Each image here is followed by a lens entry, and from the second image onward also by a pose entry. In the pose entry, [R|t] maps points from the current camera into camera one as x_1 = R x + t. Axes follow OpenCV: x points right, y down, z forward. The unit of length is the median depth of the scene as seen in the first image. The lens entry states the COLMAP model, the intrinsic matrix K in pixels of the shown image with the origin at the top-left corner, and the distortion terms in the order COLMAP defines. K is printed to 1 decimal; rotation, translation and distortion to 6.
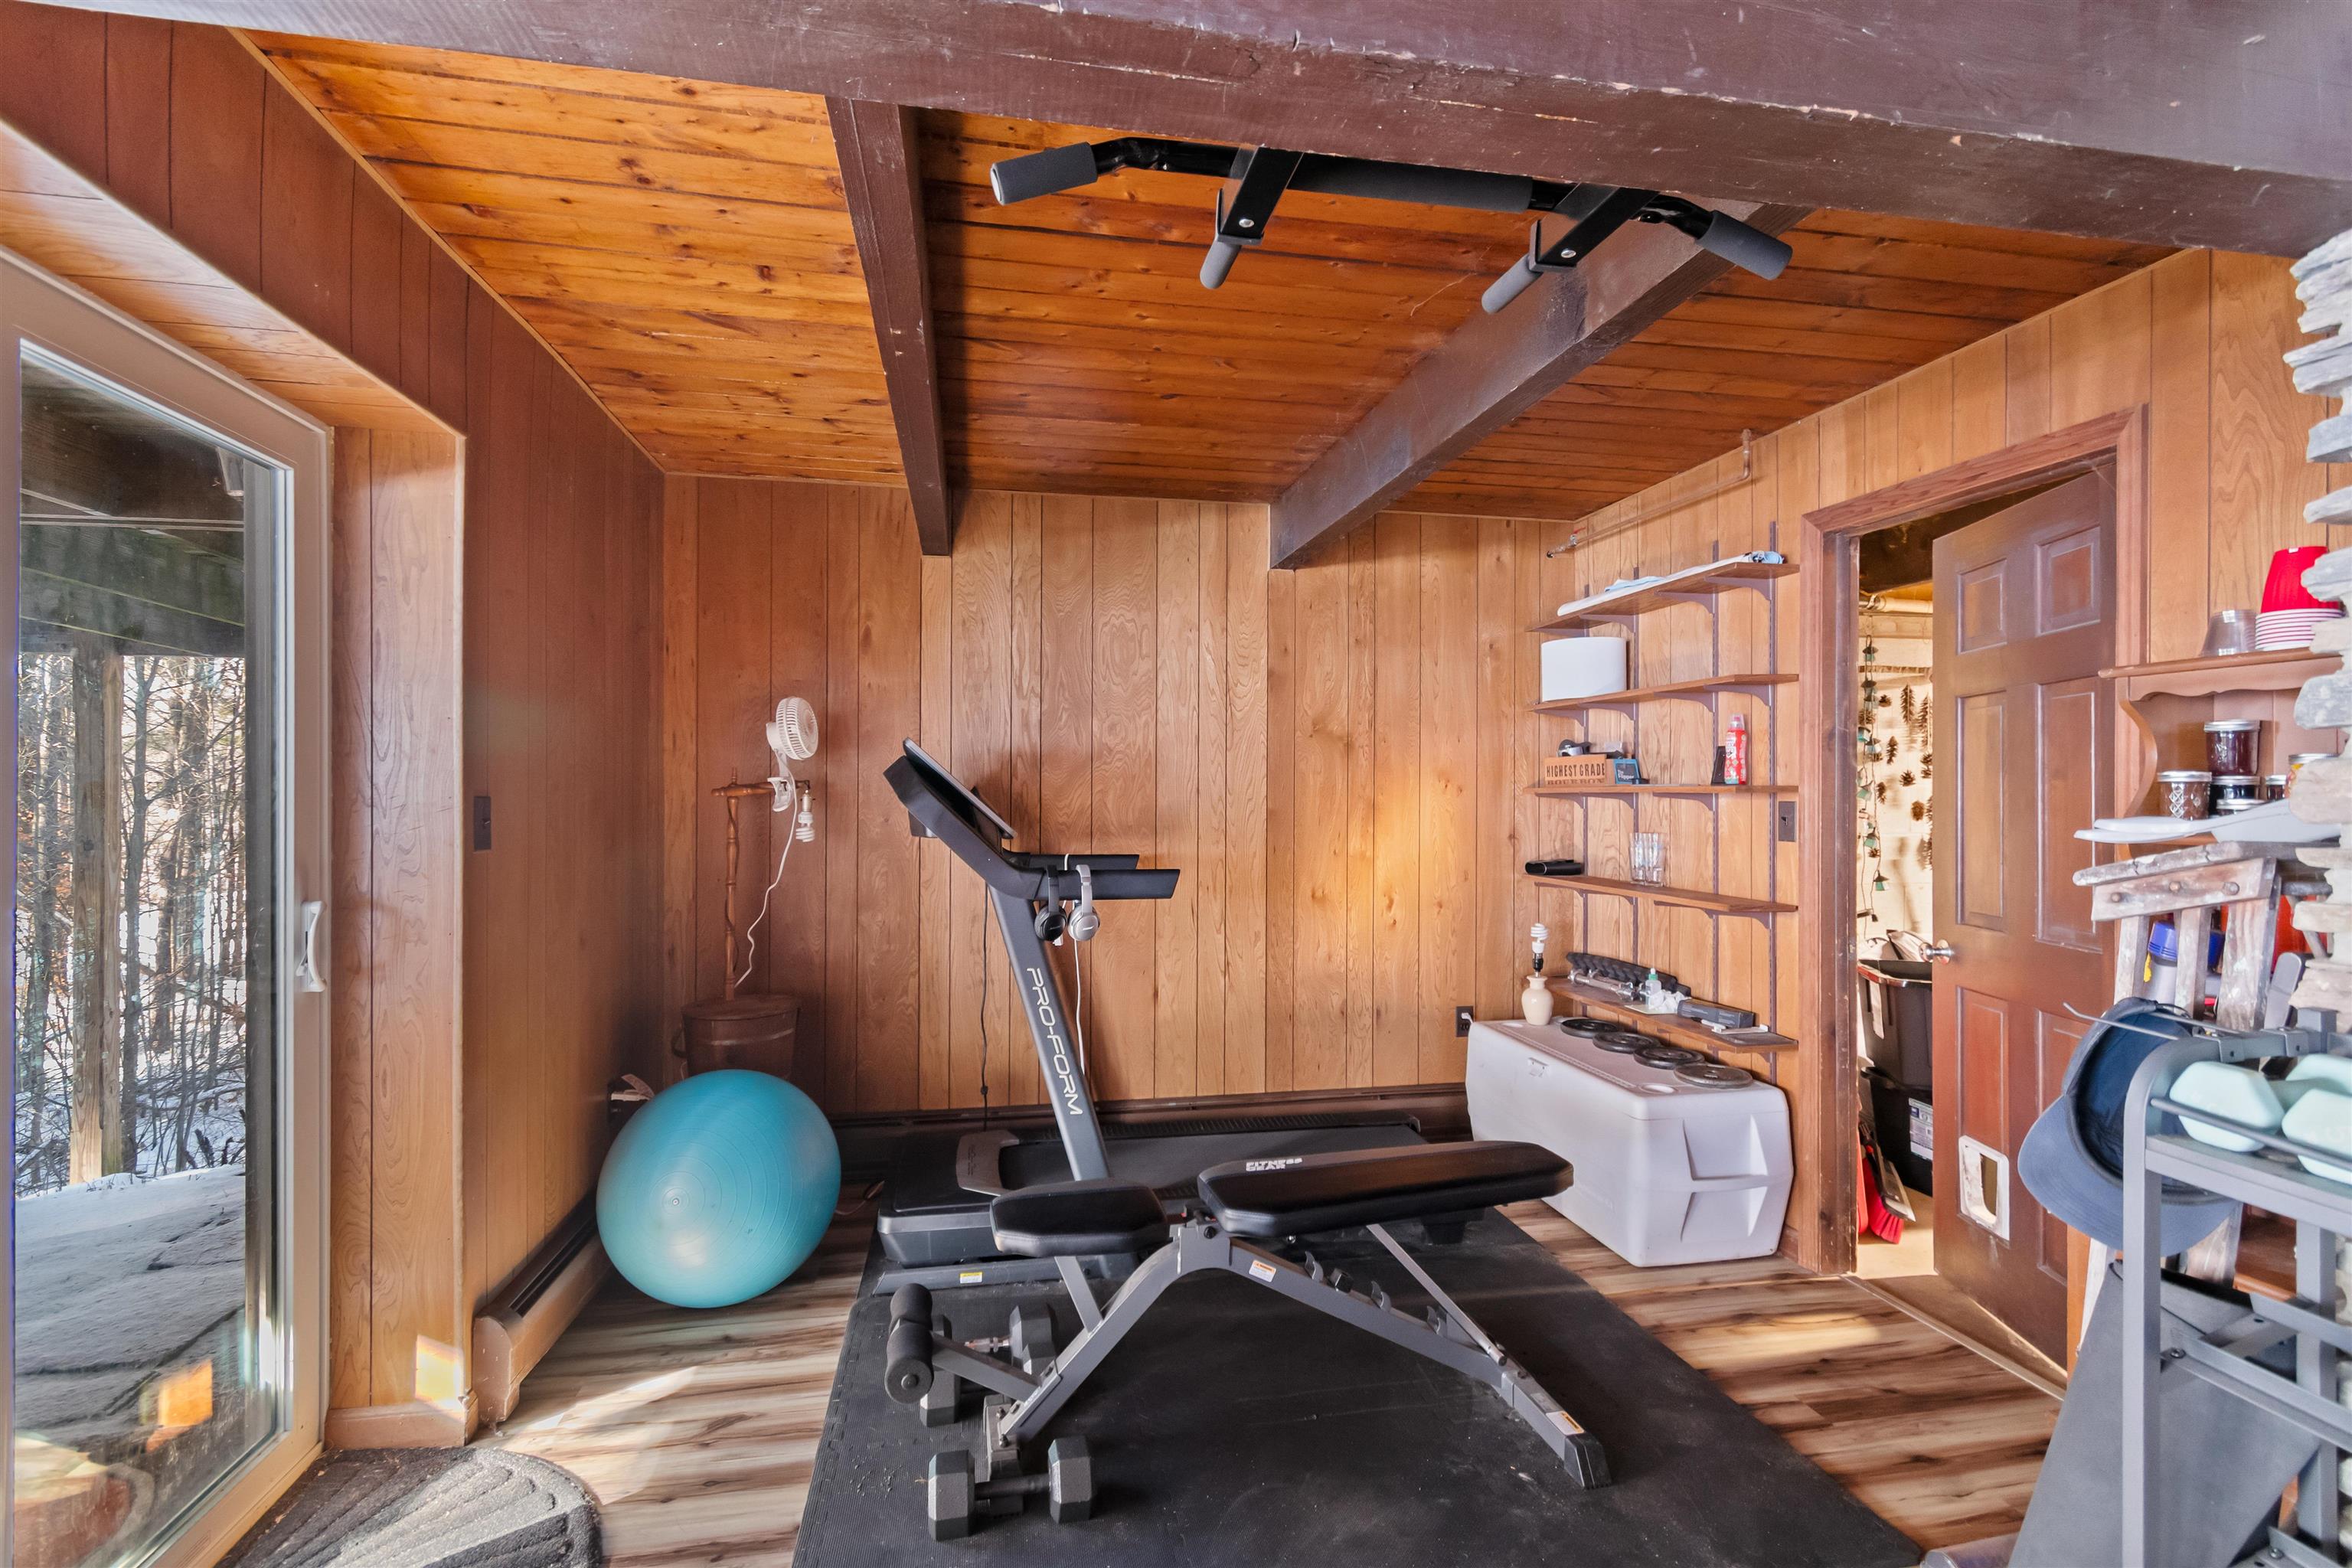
lens RADIAL K [[1068.3, 0, 1169.6], [0, 1068.3, 792.3], [0, 0, 1]] dist [0.004922, -0.002296]
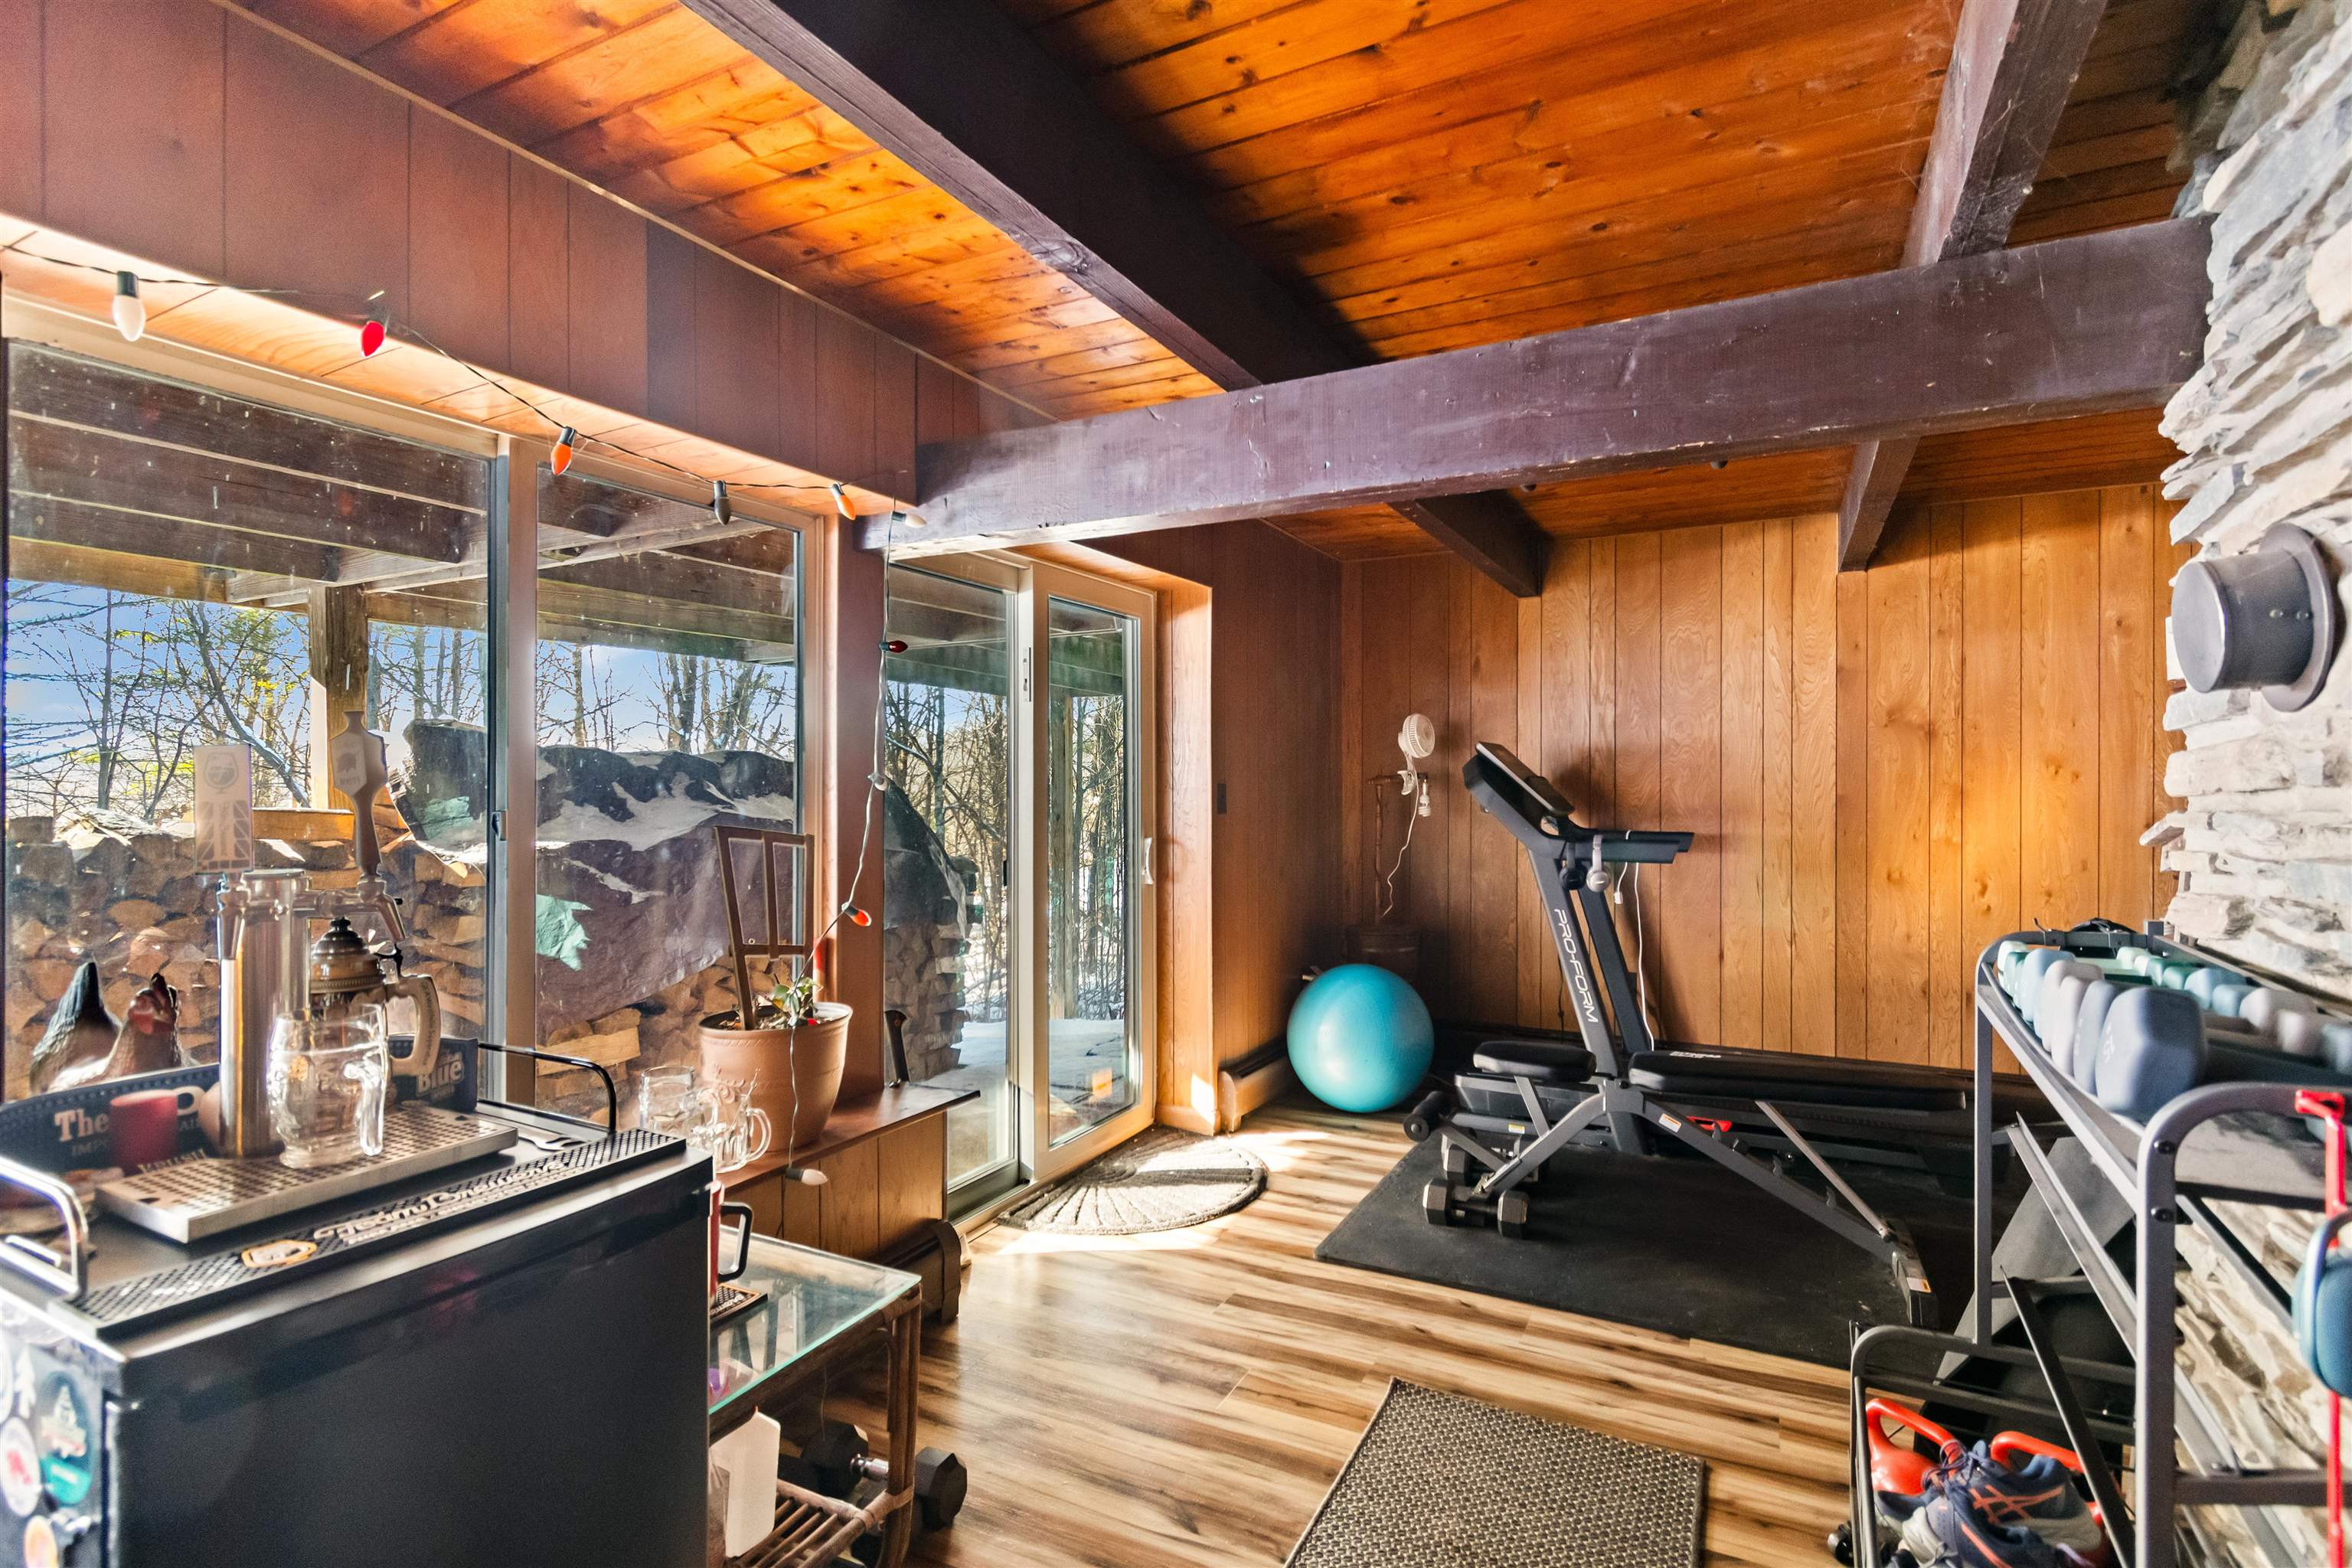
lens RADIAL K [[1114.8, 0, 1182.2], [0, 1114.8, 778.7], [0, 0, 1]] dist [0.004797, -0.003586]
pose [[0.782160, -0.005969, -0.623049, 0.289456], [0.004187, 0.999982, -0.004324, 0.001577], [0.623063, 0.000773, 0.782171, -0.310273]]
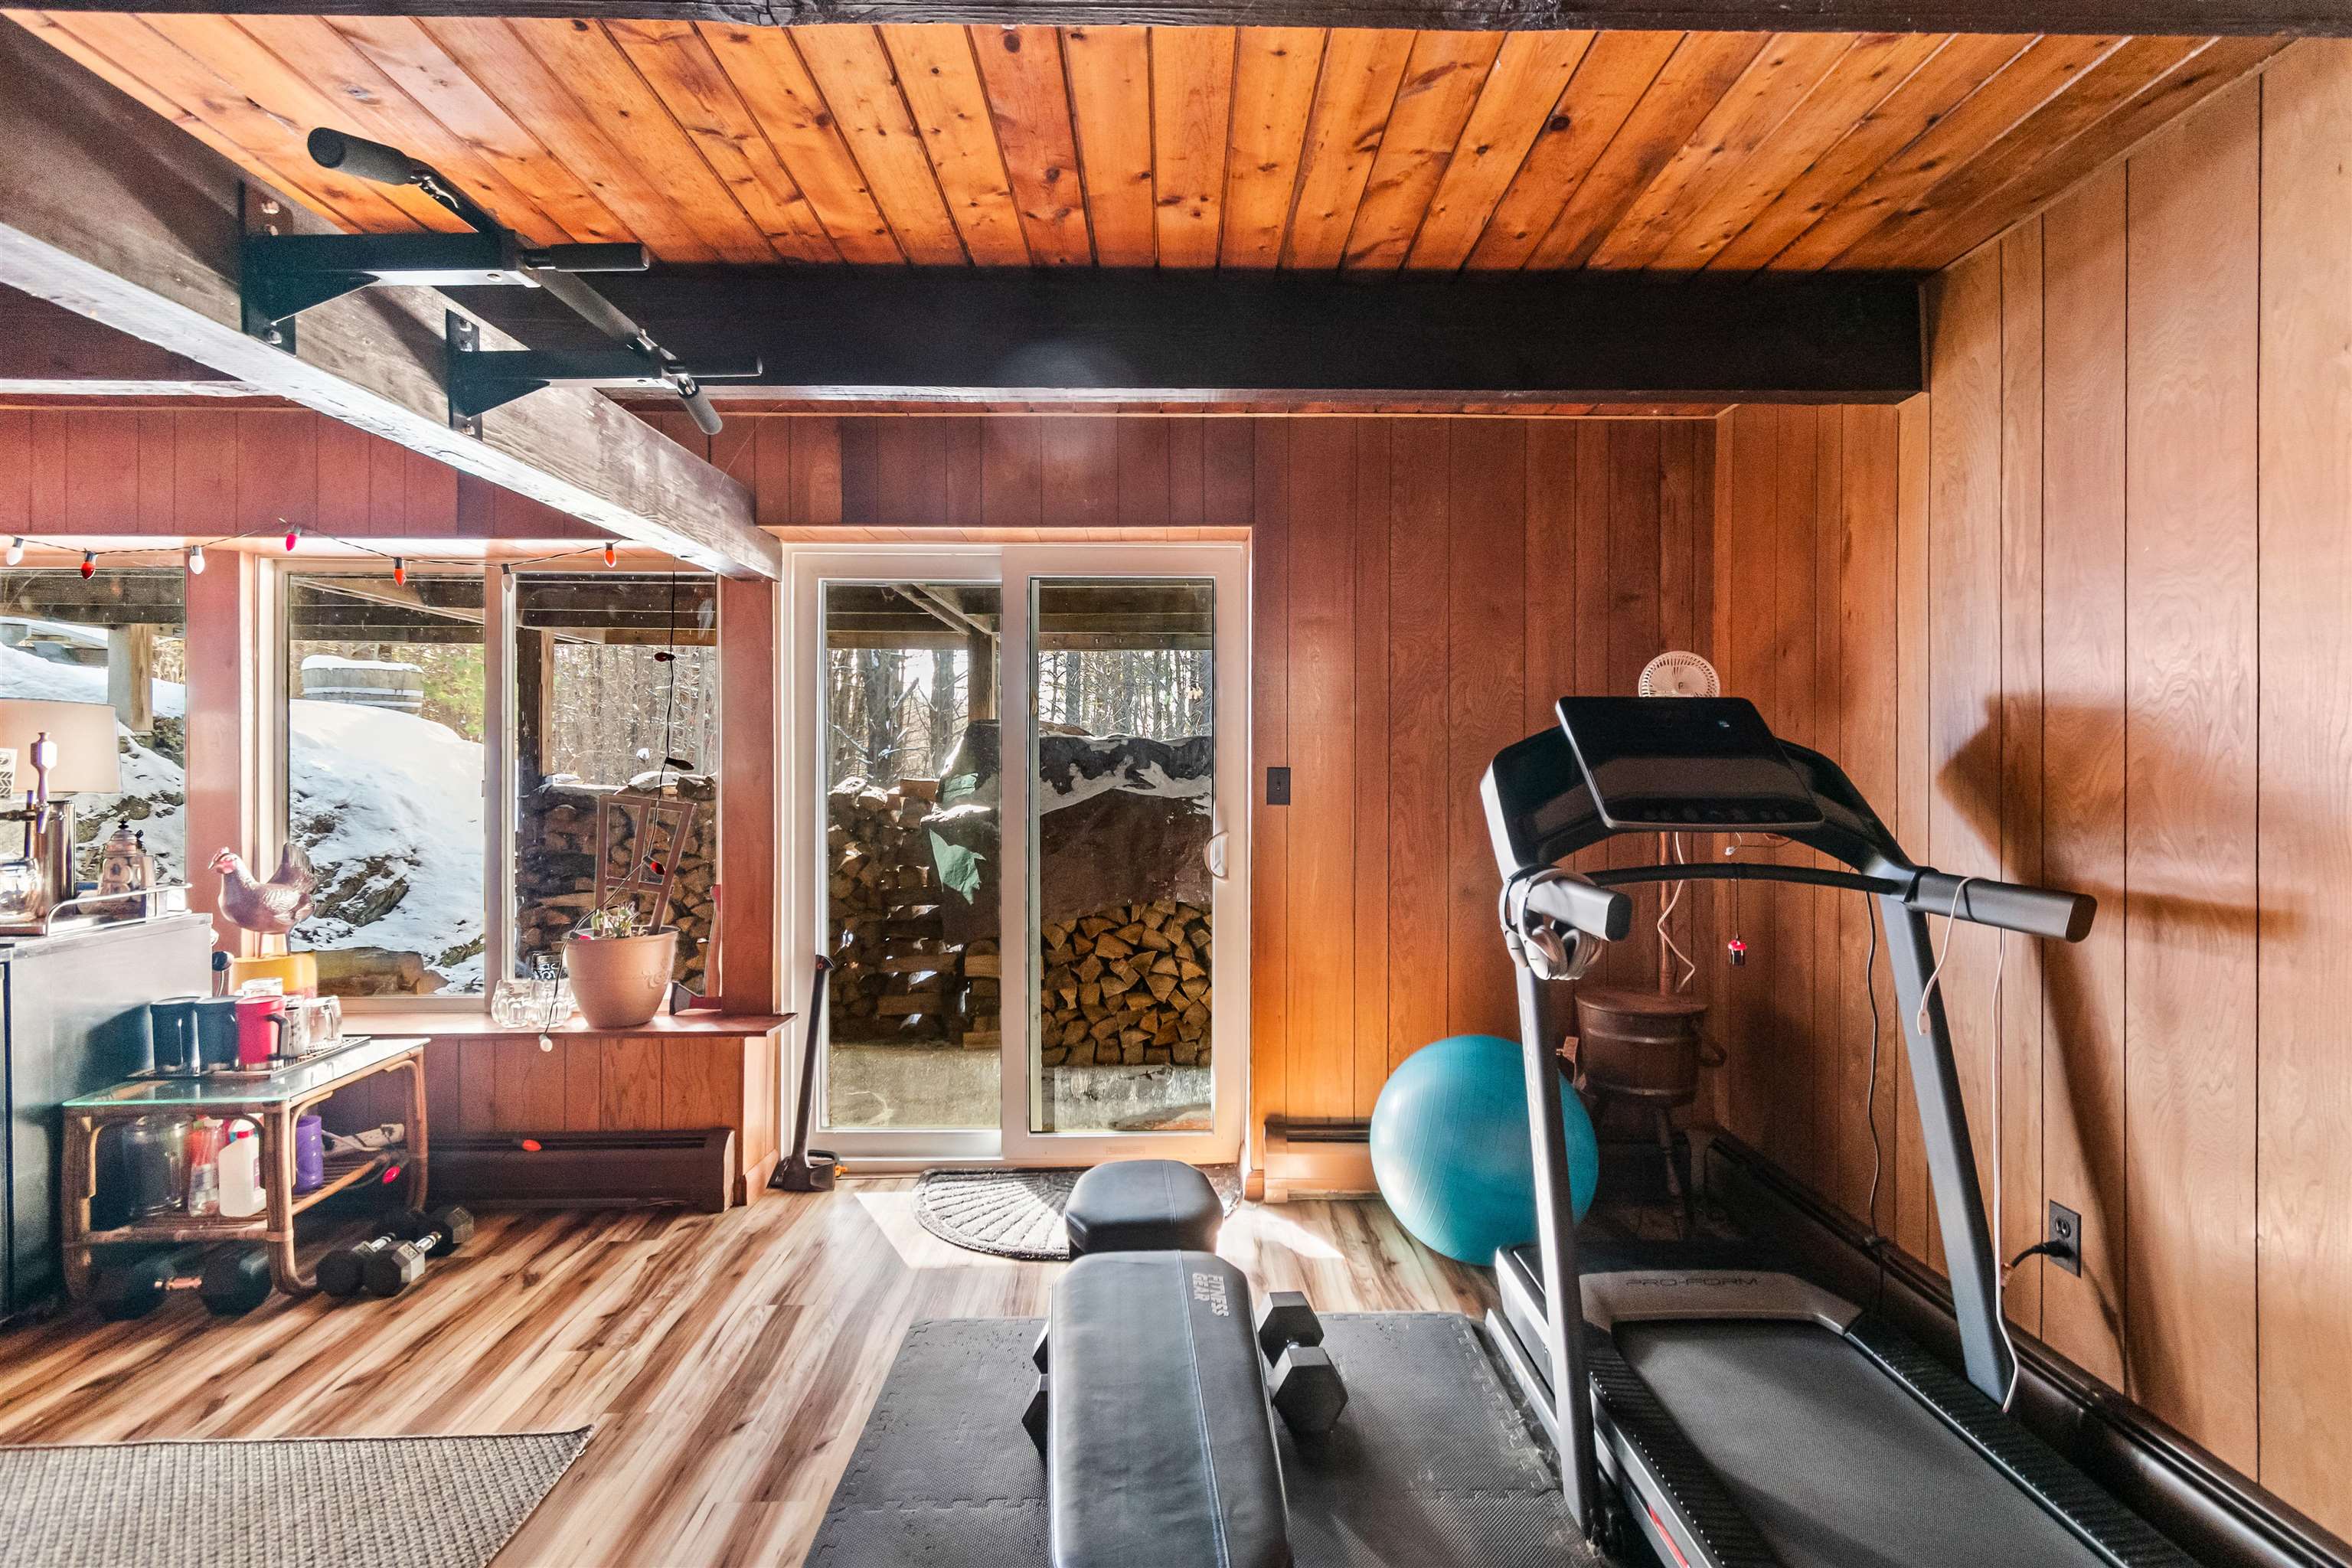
lens RADIAL K [[1068.3, 0, 1186.2], [0, 1068.3, 766.7], [0, 0, 1]] dist [0.004922, -0.002296]
pose [[-0.159887, 0.000313, -0.987135, 0.484818], [-0.001003, 0.999999, 0.000479, 0.001010], [0.987135, 0.001067, -0.159886, 0.667763]]
